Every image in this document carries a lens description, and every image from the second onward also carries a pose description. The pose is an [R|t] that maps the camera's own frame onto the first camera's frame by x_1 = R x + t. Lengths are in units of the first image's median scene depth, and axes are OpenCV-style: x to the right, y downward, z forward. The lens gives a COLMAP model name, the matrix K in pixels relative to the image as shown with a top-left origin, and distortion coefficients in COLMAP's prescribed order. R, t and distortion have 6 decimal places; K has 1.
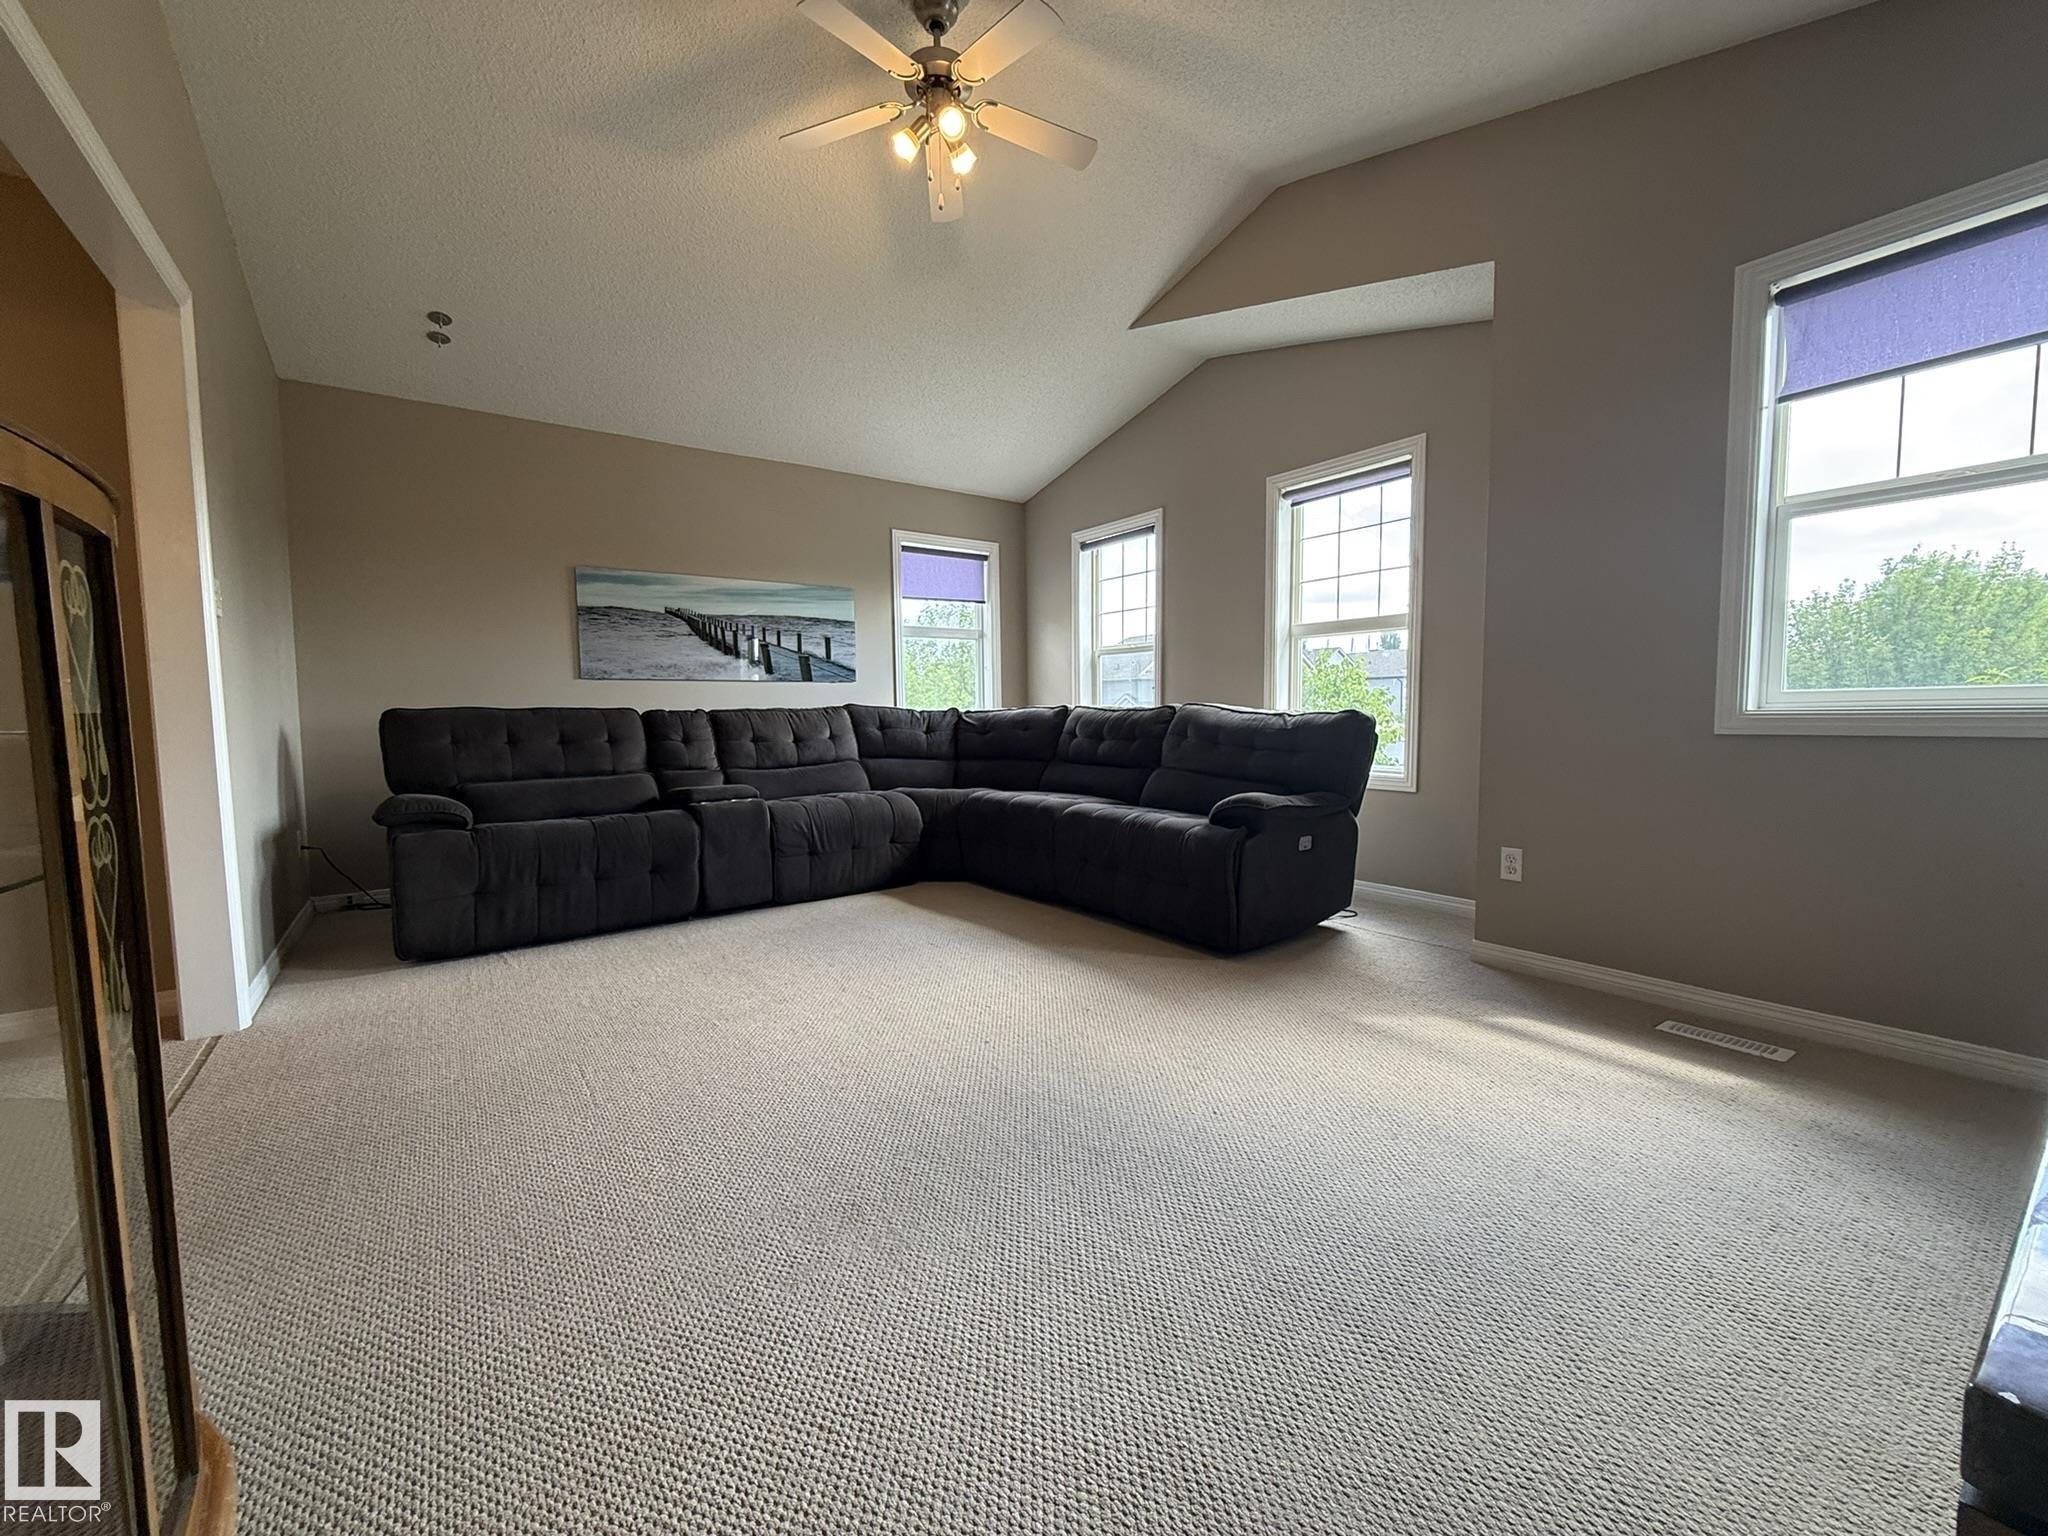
lens RADIAL K [[816.1, 0, 1026.5], [0, 816.1, 769.3], [0, 0, 1]] dist [0.000377, 0.000061]
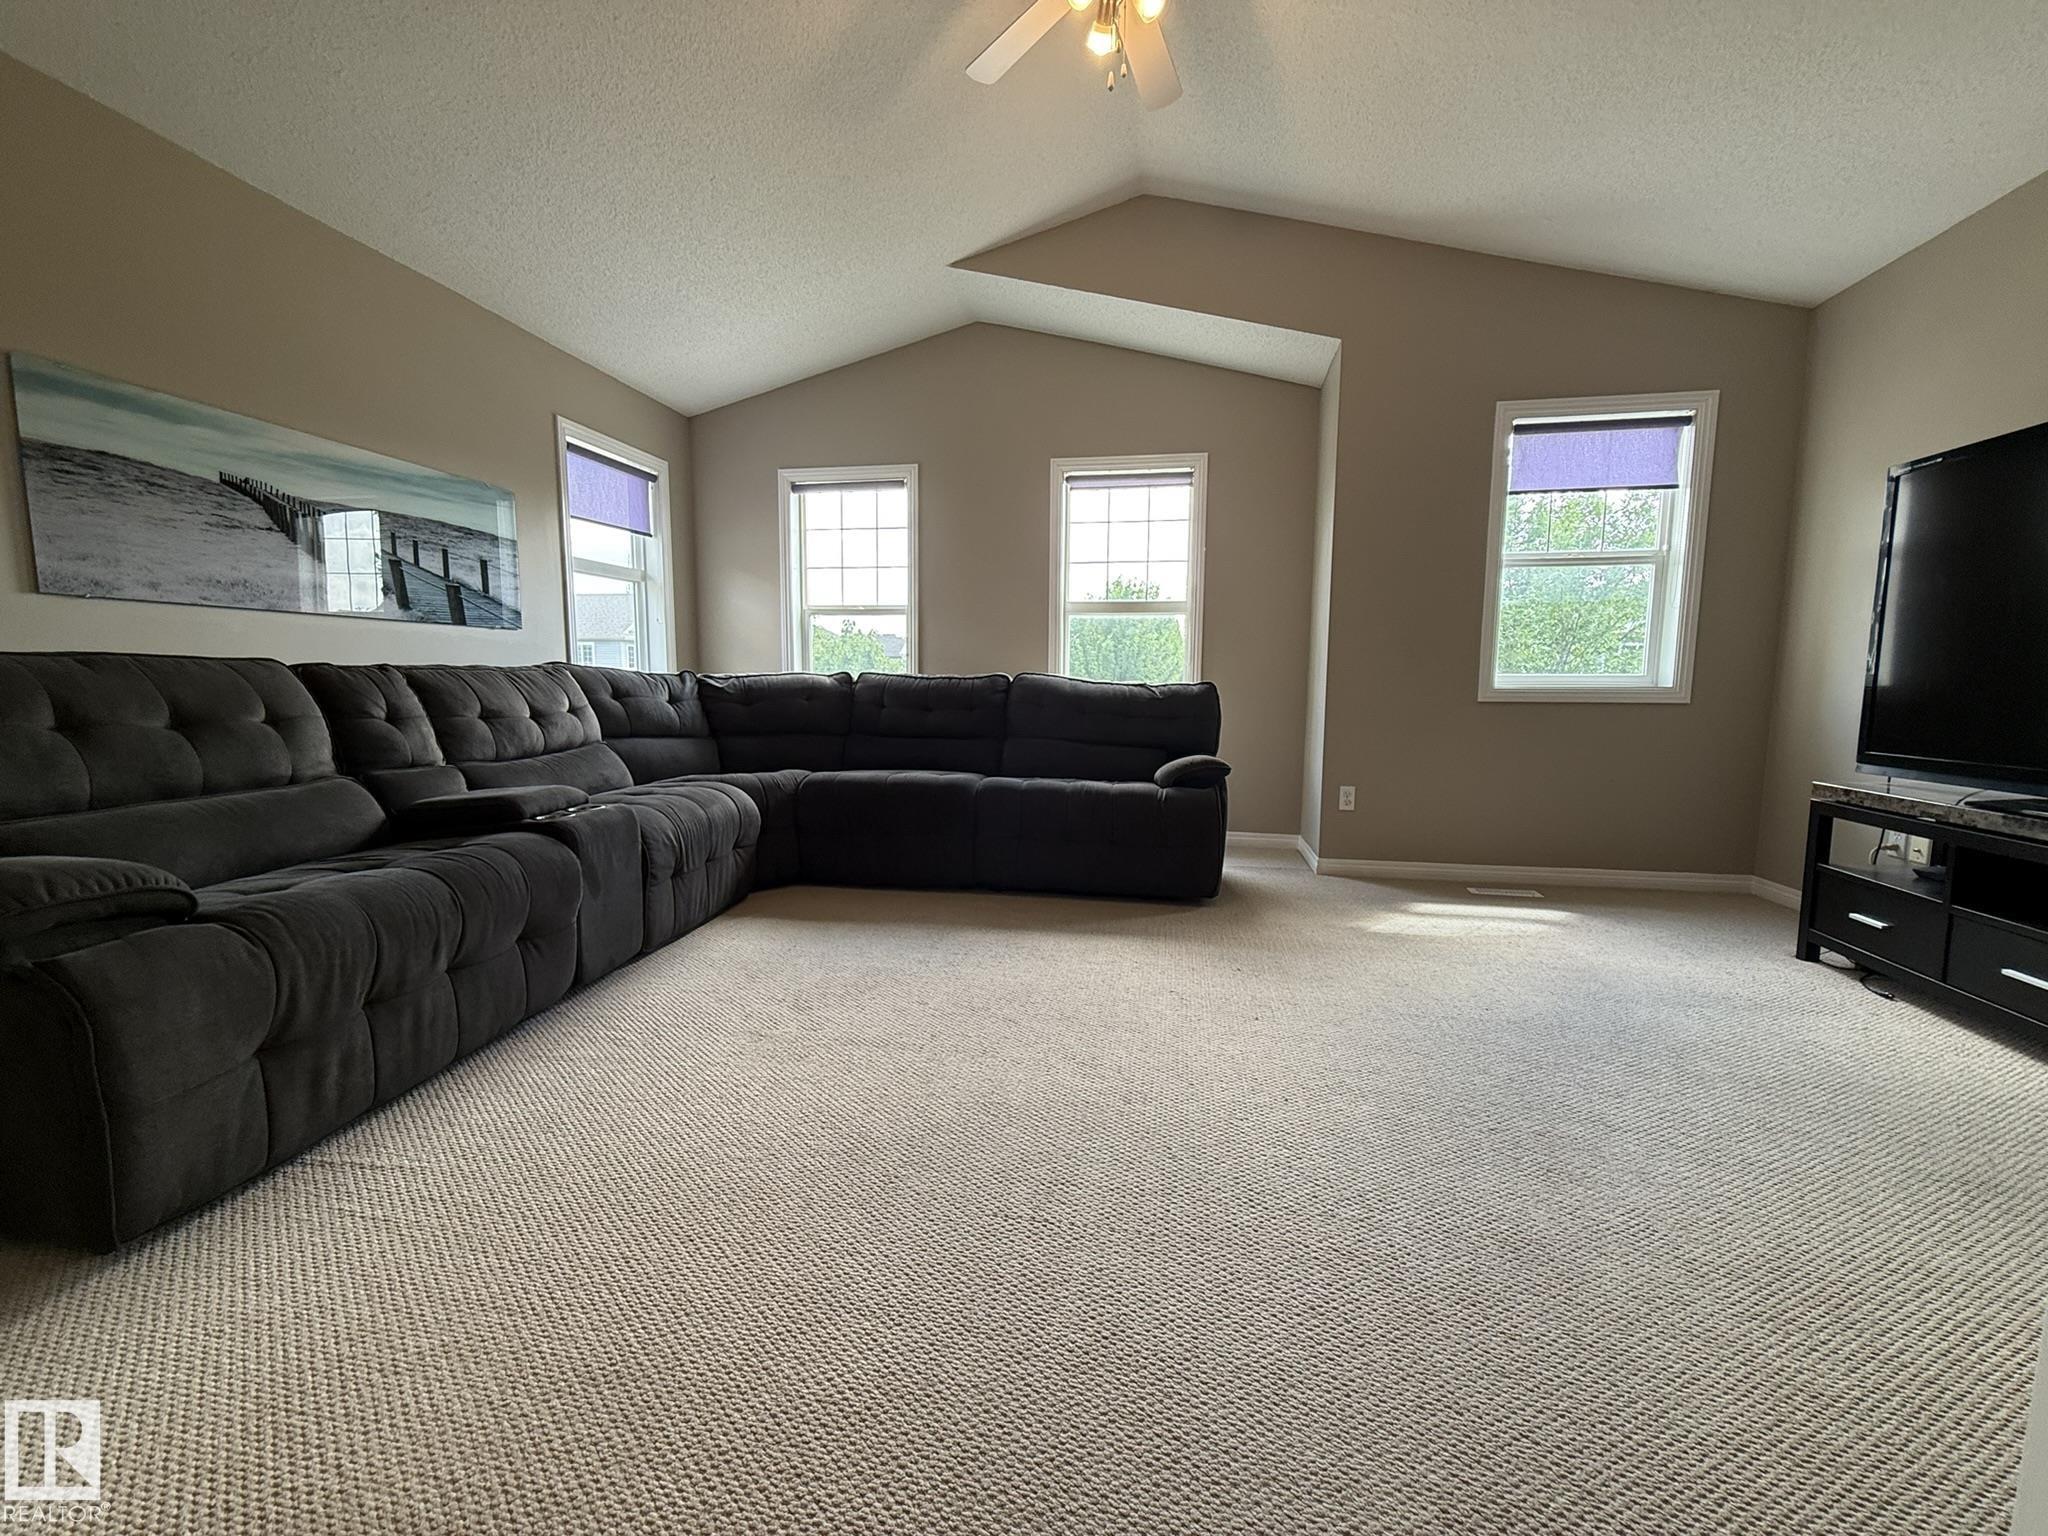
lens RADIAL K [[816.1, 0, 1026.5], [0, 816.1, 769.3], [0, 0, 1]] dist [0.000377, 0.000061]
pose [[0.722320, -0.059683, 0.688979, -0.447080], [0.034398, 0.998137, 0.050401, -0.011311], [-0.690703, -0.012706, 0.723027, 0.241772]]
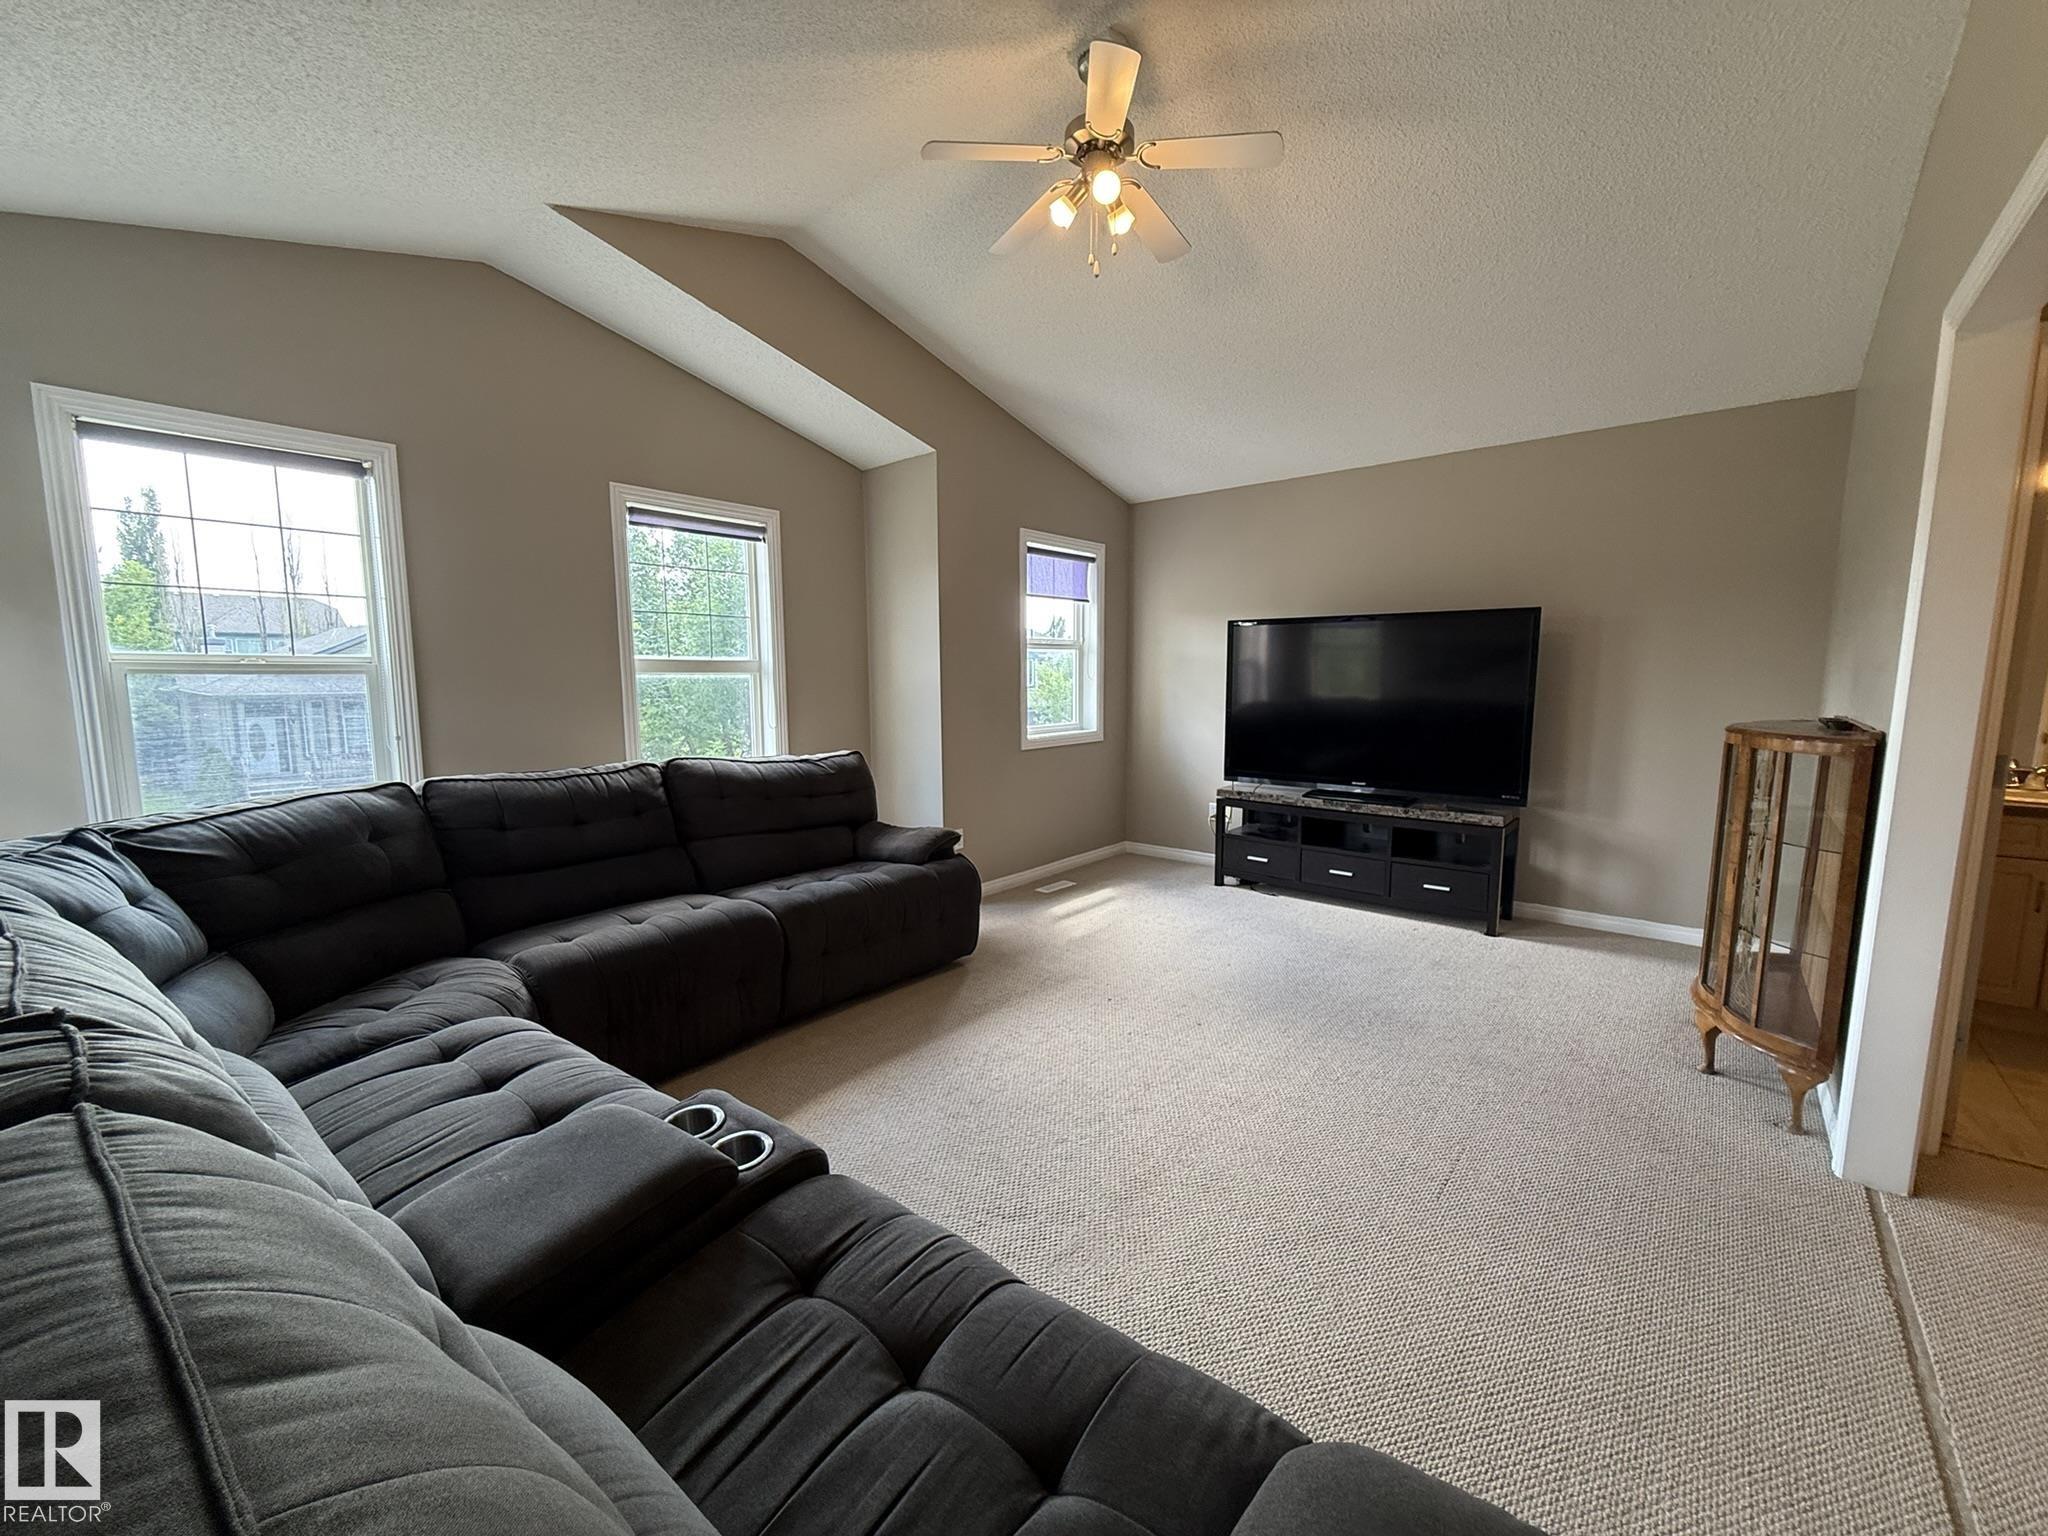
lens RADIAL K [[816.1, 0, 1026.5], [0, 816.1, 769.3], [0, 0, 1]] dist [0.000377, 0.000061]
pose [[-0.241269, -0.101352, 0.965151, -0.602547], [0.076715, 0.989427, 0.123079, -0.128293], [-0.967421, 0.103736, -0.230943, 0.761109]]
